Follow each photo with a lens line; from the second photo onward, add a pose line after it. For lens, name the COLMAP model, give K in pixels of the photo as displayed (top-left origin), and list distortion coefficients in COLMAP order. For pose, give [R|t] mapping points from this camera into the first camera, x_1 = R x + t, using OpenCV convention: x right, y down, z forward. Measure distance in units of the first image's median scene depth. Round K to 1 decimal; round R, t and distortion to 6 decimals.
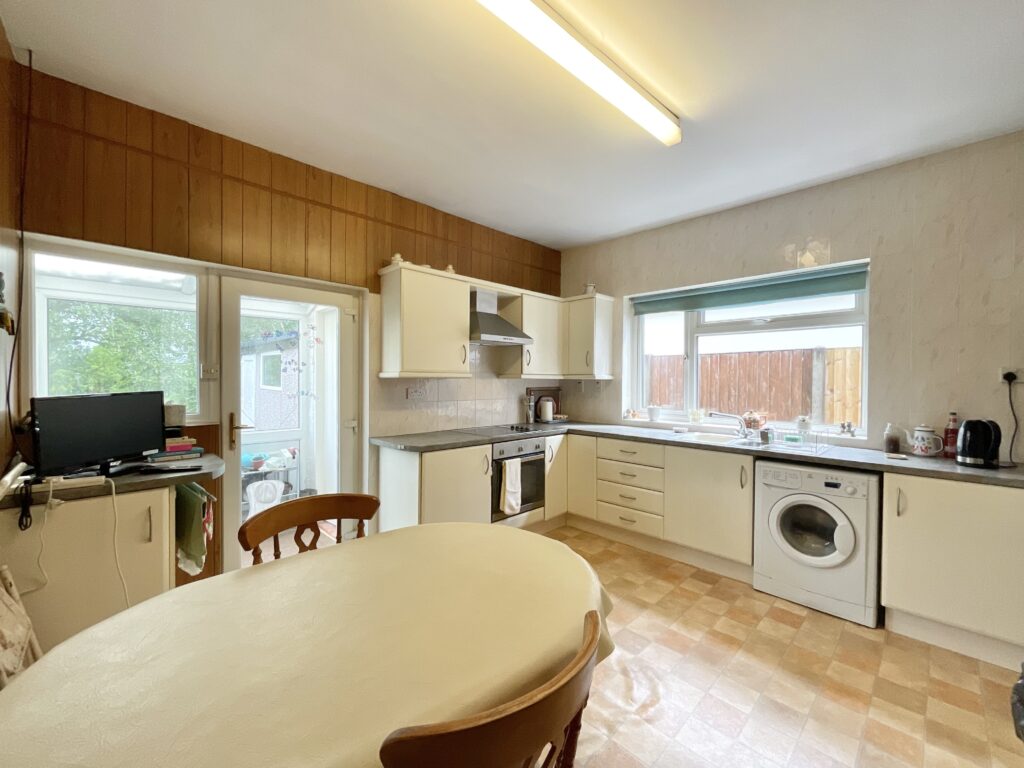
lens RADIAL K [[416.3, 0, 512.0], [0, 416.3, 384.0], [0, 0, 1]] dist [-0.000230, -0.000156]
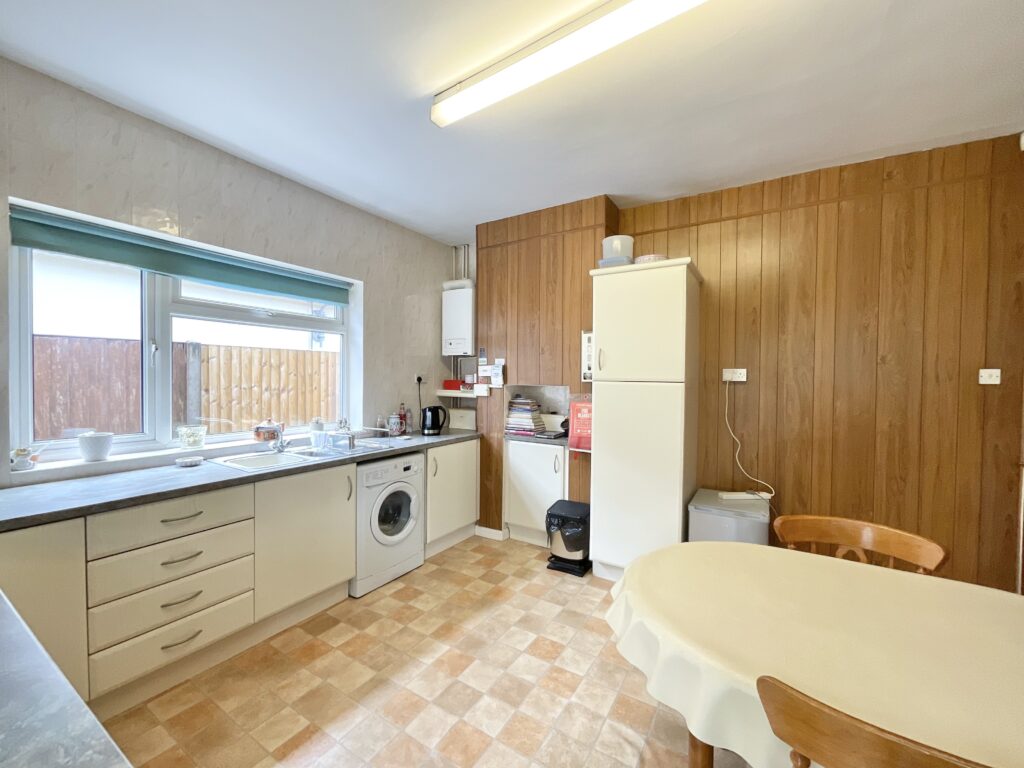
lens RADIAL K [[416.3, 0, 512.0], [0, 416.3, 384.0], [0, 0, 1]] dist [-0.000230, -0.000156]
pose [[-0.239117, -0.022211, 0.970737, -0.450361], [-0.000604, 0.999742, 0.022725, -0.032085], [-0.970991, 0.004847, -0.239069, 0.899972]]
